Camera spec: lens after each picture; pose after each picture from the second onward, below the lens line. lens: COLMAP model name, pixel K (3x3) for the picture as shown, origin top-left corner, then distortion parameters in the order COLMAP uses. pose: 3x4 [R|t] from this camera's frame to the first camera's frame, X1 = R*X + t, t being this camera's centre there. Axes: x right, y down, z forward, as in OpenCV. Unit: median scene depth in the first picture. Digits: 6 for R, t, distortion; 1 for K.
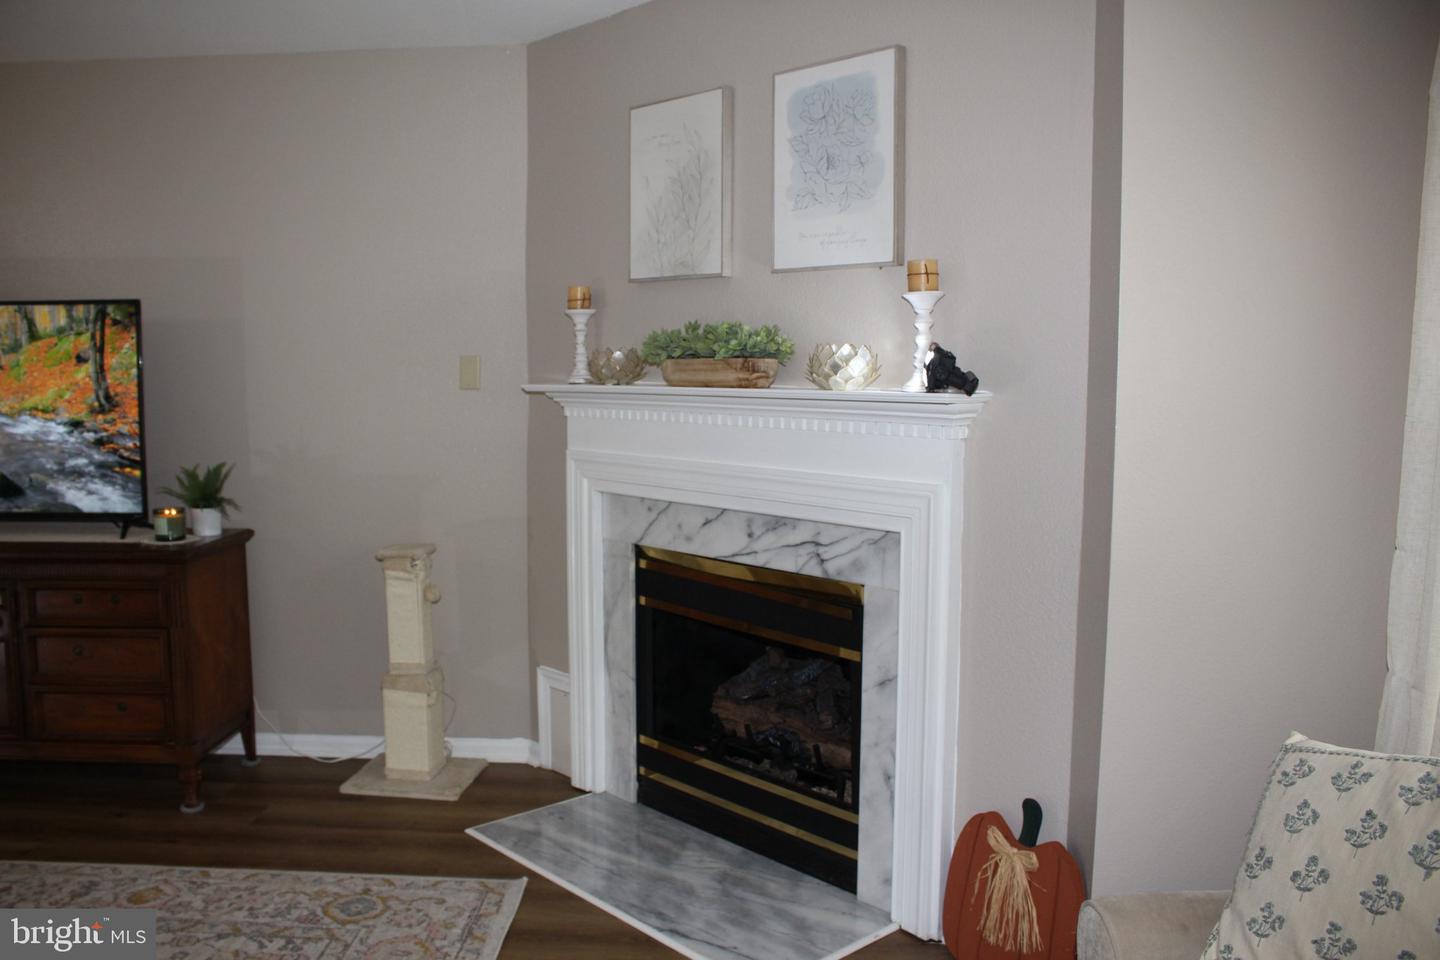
lens RADIAL K [[1195.0, 0, 694.7], [0, 1195.0, 489.5], [0, 0, 1]] dist [-0.157862, 0.129562]
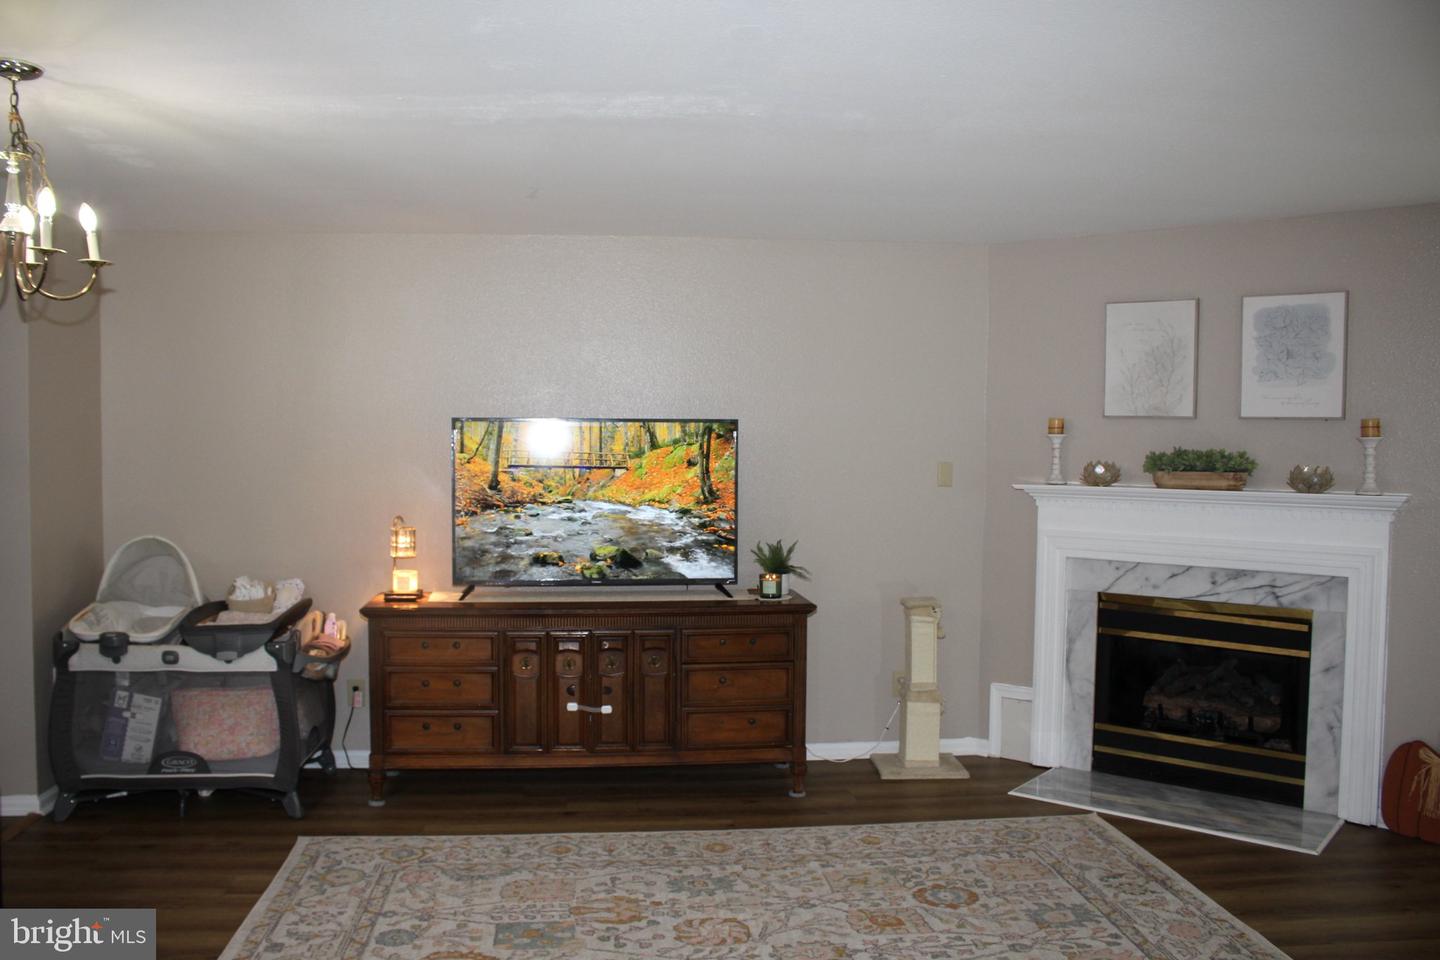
lens RADIAL K [[1195.0, 0, 694.7], [0, 1195.0, 489.5], [0, 0, 1]] dist [-0.157862, 0.129562]
pose [[0.989974, -0.002493, 0.141230, -0.743543], [0.010688, 0.998300, -0.057299, -0.003610], [-0.140847, 0.058234, 0.988317, -0.373740]]
